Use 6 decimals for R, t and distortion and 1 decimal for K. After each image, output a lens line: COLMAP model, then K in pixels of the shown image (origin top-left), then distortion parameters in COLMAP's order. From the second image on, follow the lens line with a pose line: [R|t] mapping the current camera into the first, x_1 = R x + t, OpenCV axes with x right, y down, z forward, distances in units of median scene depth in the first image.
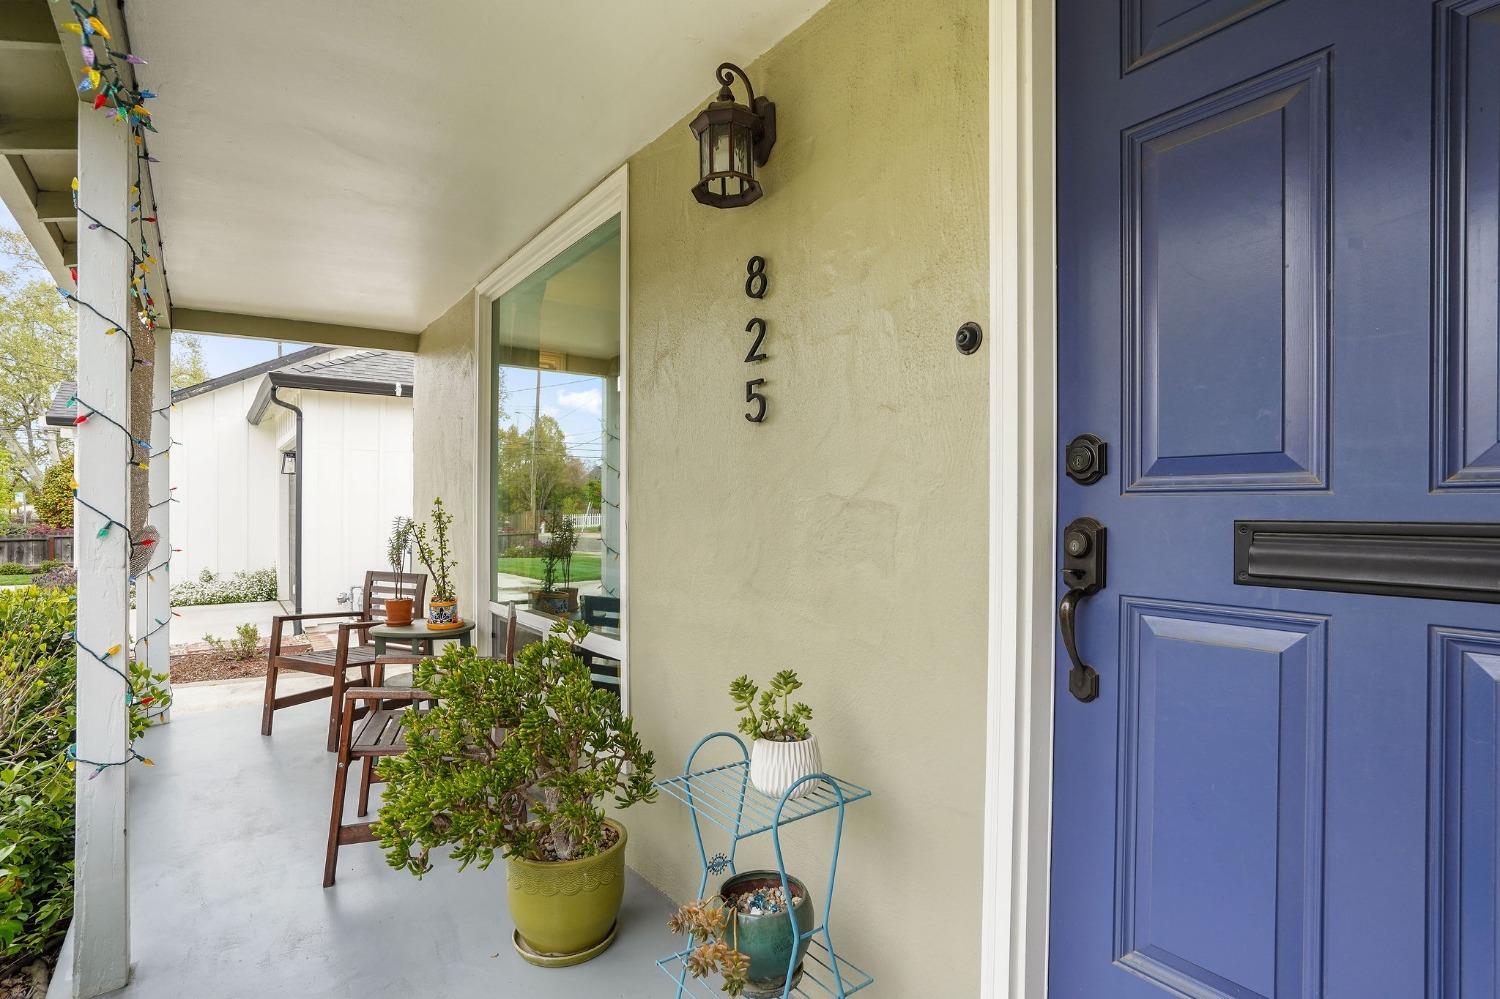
lens RADIAL K [[734.5, 0, 754.1], [0, 734.5, 505.2], [0, 0, 1]] dist [-0.046247, 0.018051]
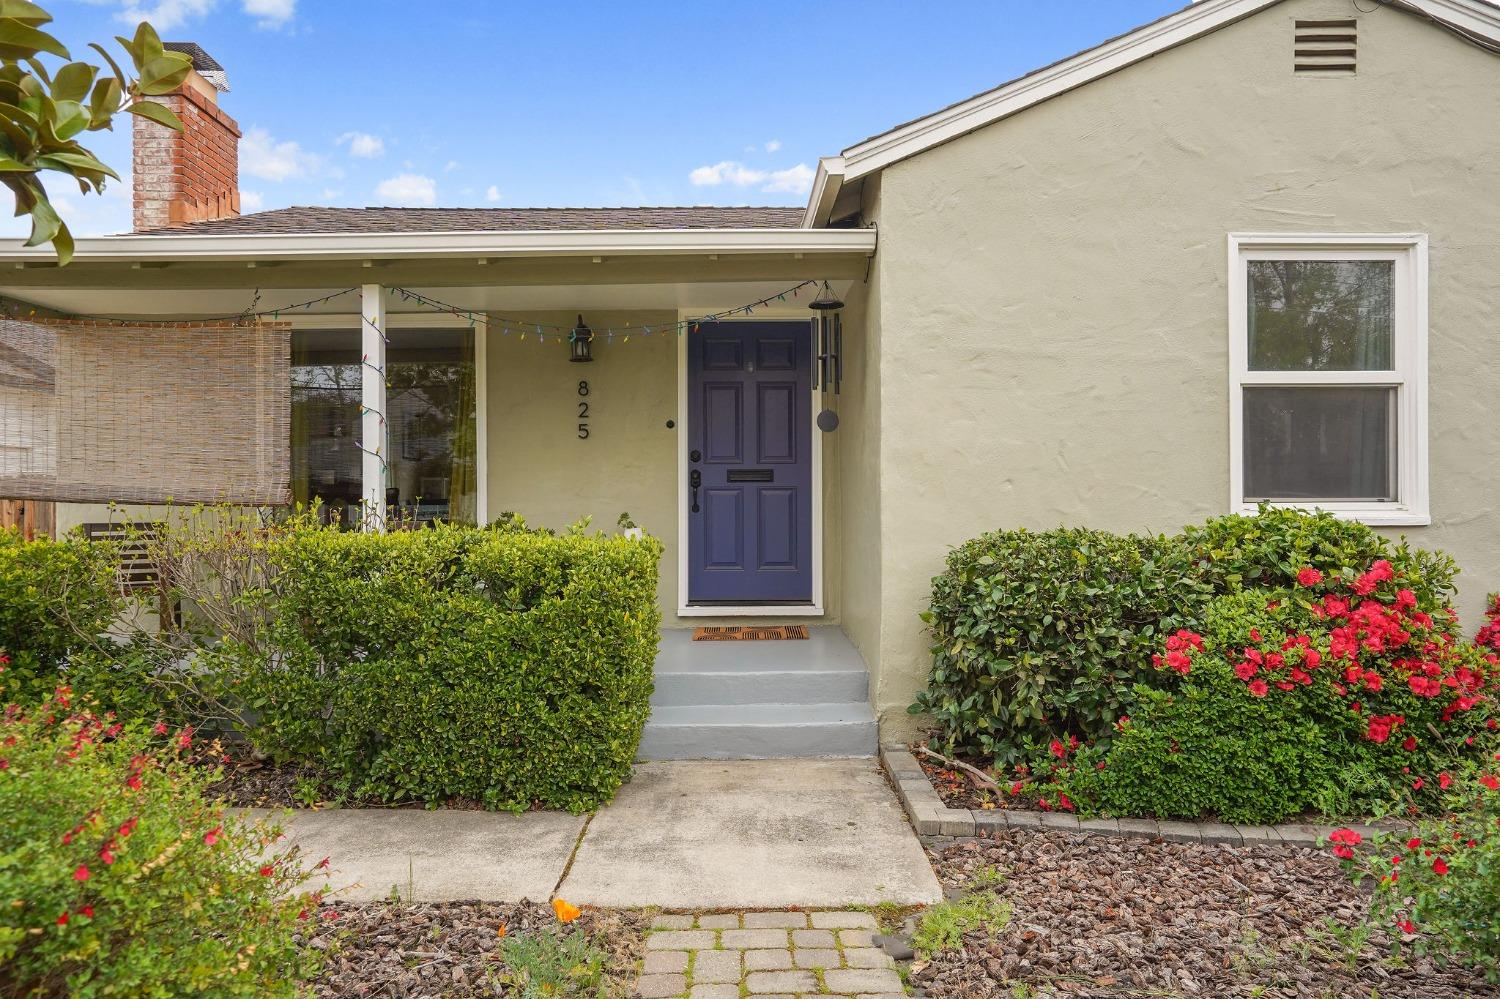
lens RADIAL K [[909.5, 0, 750.0], [0, 909.5, 499.5], [0, 0, 1]] dist [0.000578, 0.000078]
pose [[0.598073, -0.003330, 0.801435, -2.505566], [0.006442, 0.999979, -0.000652, 0.135410], [-0.801416, 0.005553, 0.598082, -1.688744]]
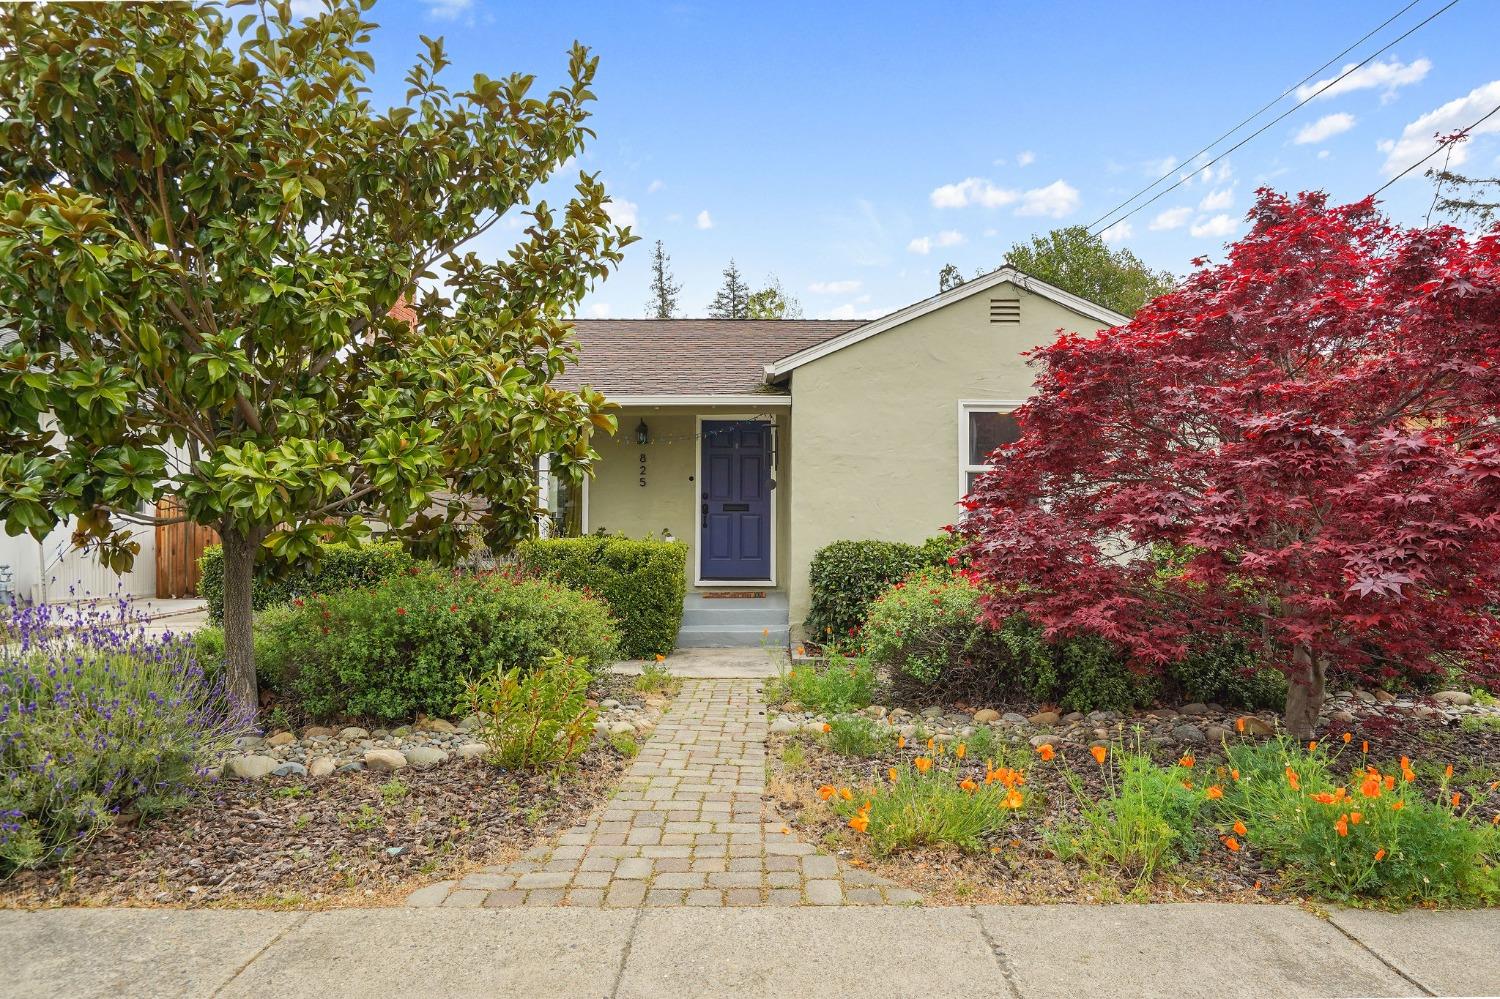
lens RADIAL K [[948.3, 0, 750.0], [0, 948.3, 499.5], [0, 0, 1]] dist [-0.000209, -0.000017]
pose [[0.613508, 0.002965, 0.789683, -4.865038], [-0.002273, 0.999995, -0.001989, -0.007169], [-0.789685, -0.000575, 0.613512, -3.741169]]
